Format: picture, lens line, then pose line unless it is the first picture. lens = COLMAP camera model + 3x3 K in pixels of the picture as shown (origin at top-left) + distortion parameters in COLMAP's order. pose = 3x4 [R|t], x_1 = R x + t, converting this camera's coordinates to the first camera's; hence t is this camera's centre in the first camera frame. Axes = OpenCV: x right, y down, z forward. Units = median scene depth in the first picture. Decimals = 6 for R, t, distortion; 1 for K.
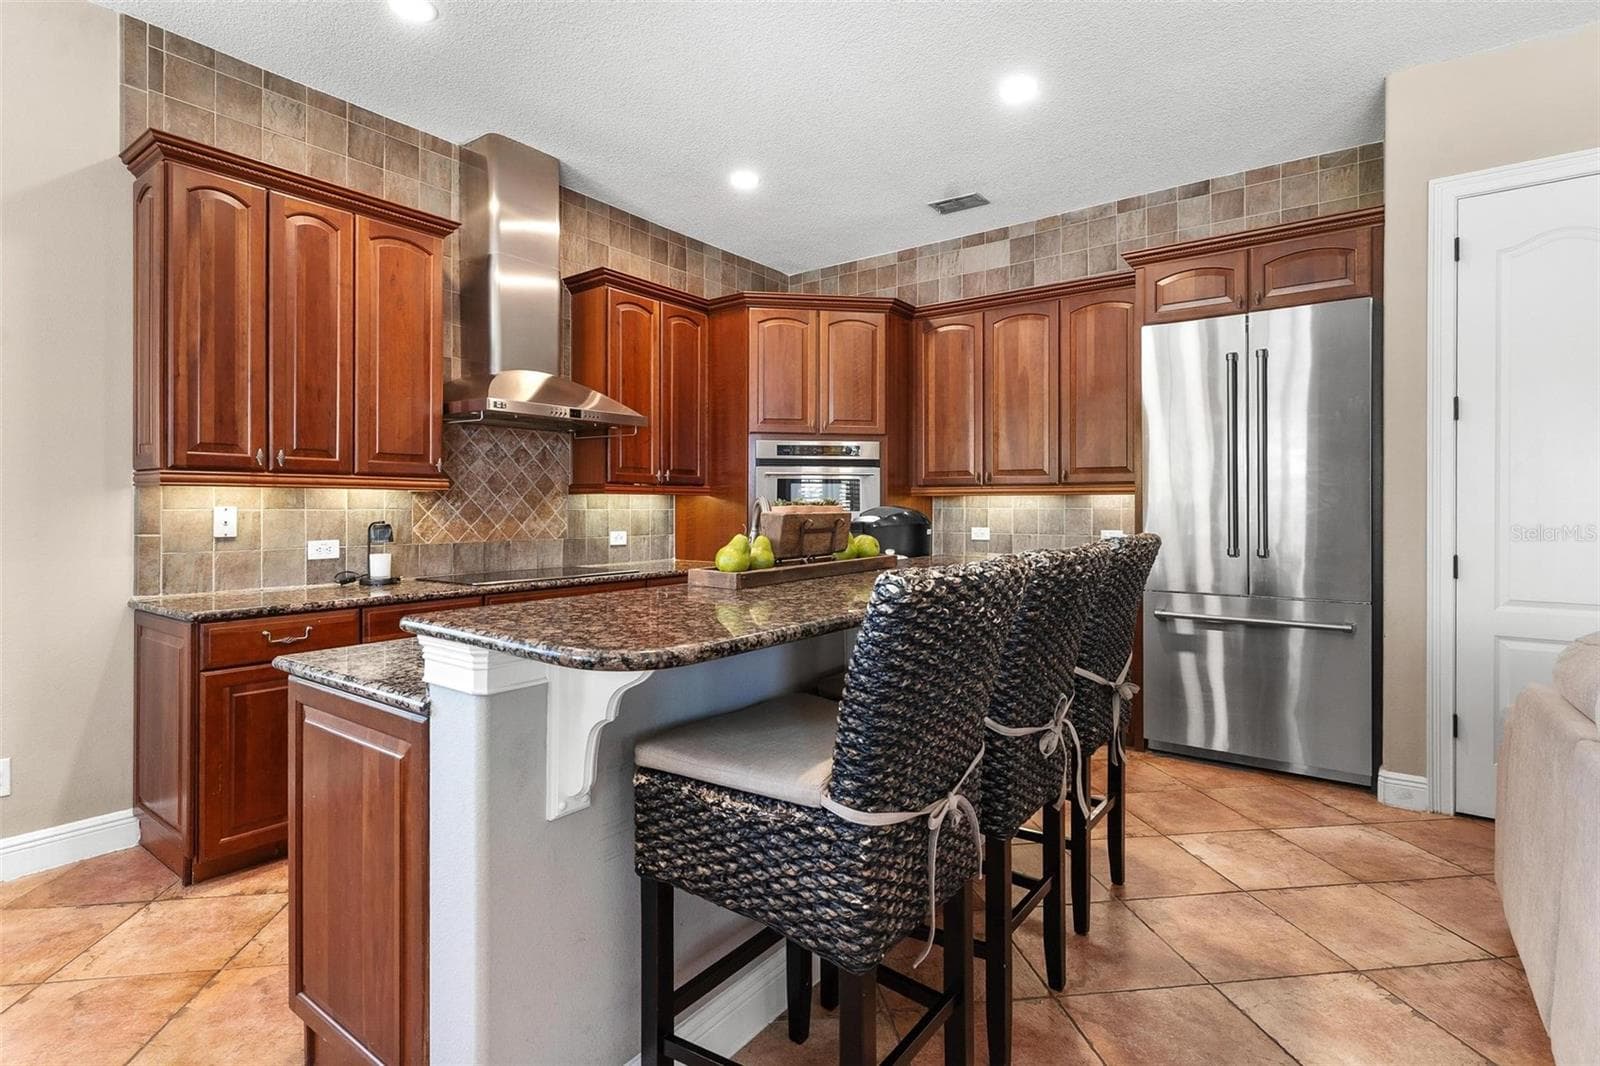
lens RADIAL K [[778.4, 0, 799.5], [0, 778.4, 508.9], [0, 0, 1]] dist [-0.000307, 0.000168]
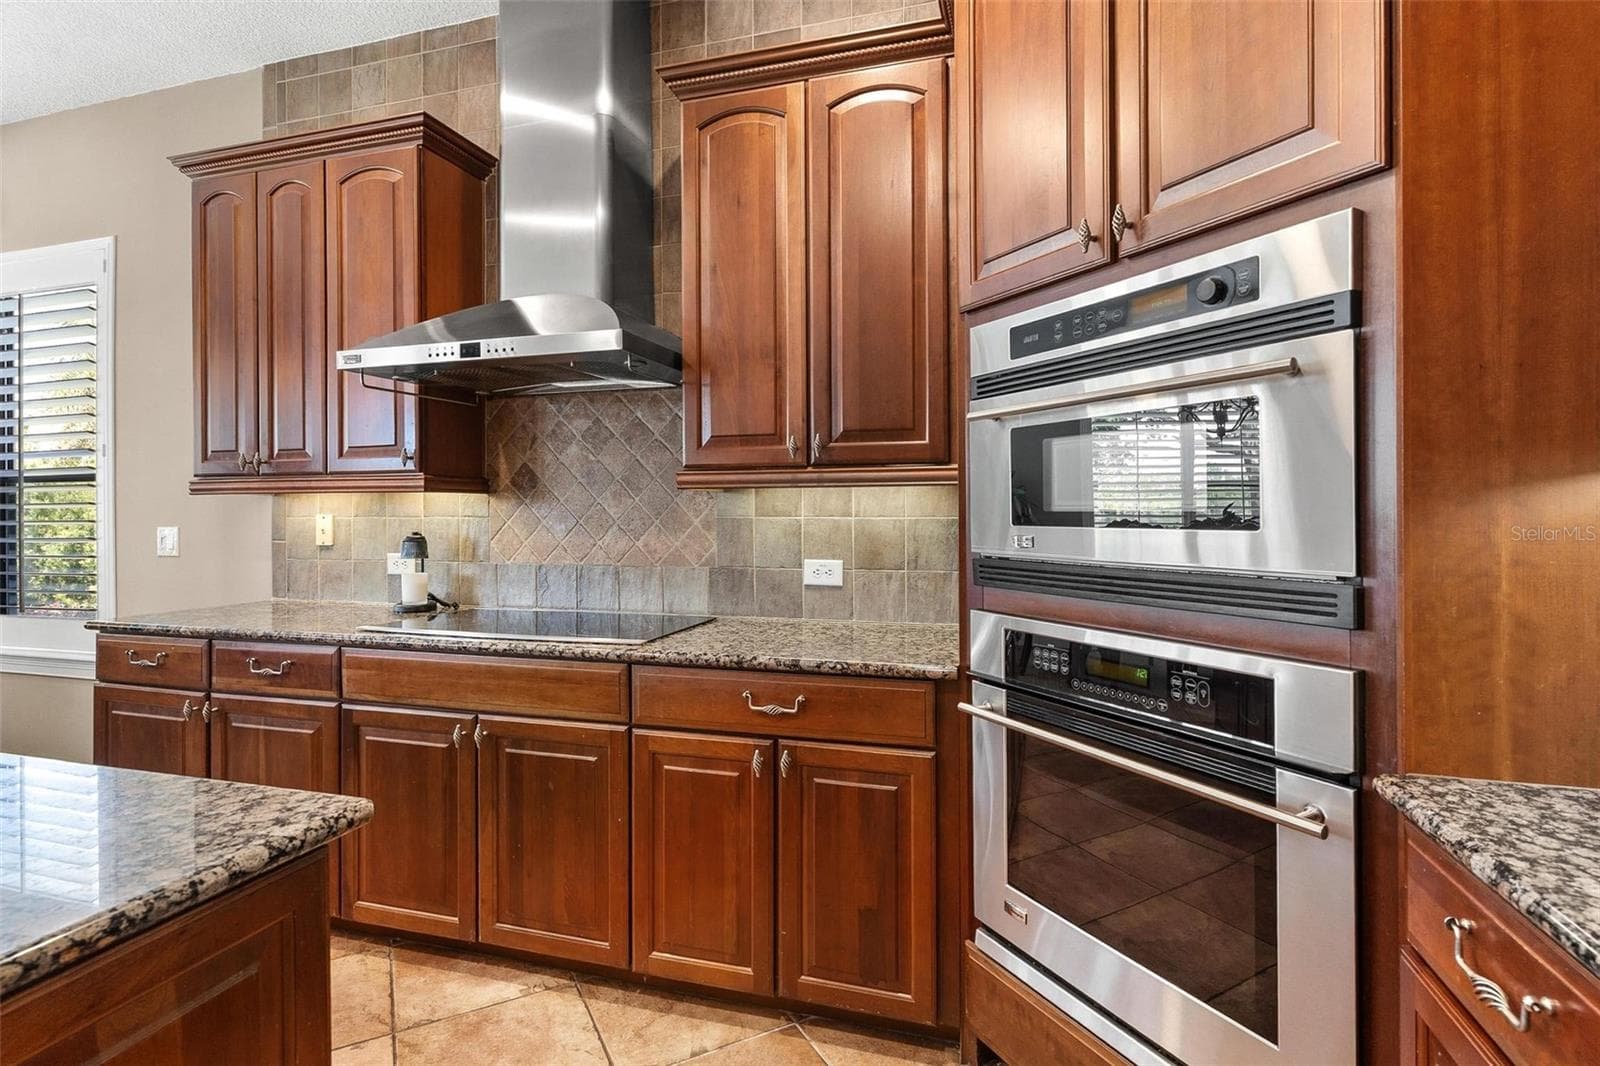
lens RADIAL K [[778.4, 0, 799.5], [0, 778.4, 508.9], [0, 0, 1]] dist [-0.000307, 0.000168]
pose [[0.348148, -0.003945, -0.937431, 0.278591], [0.002441, 0.999992, -0.003302, -0.003771], [0.937436, -0.001139, 0.348155, 0.877937]]
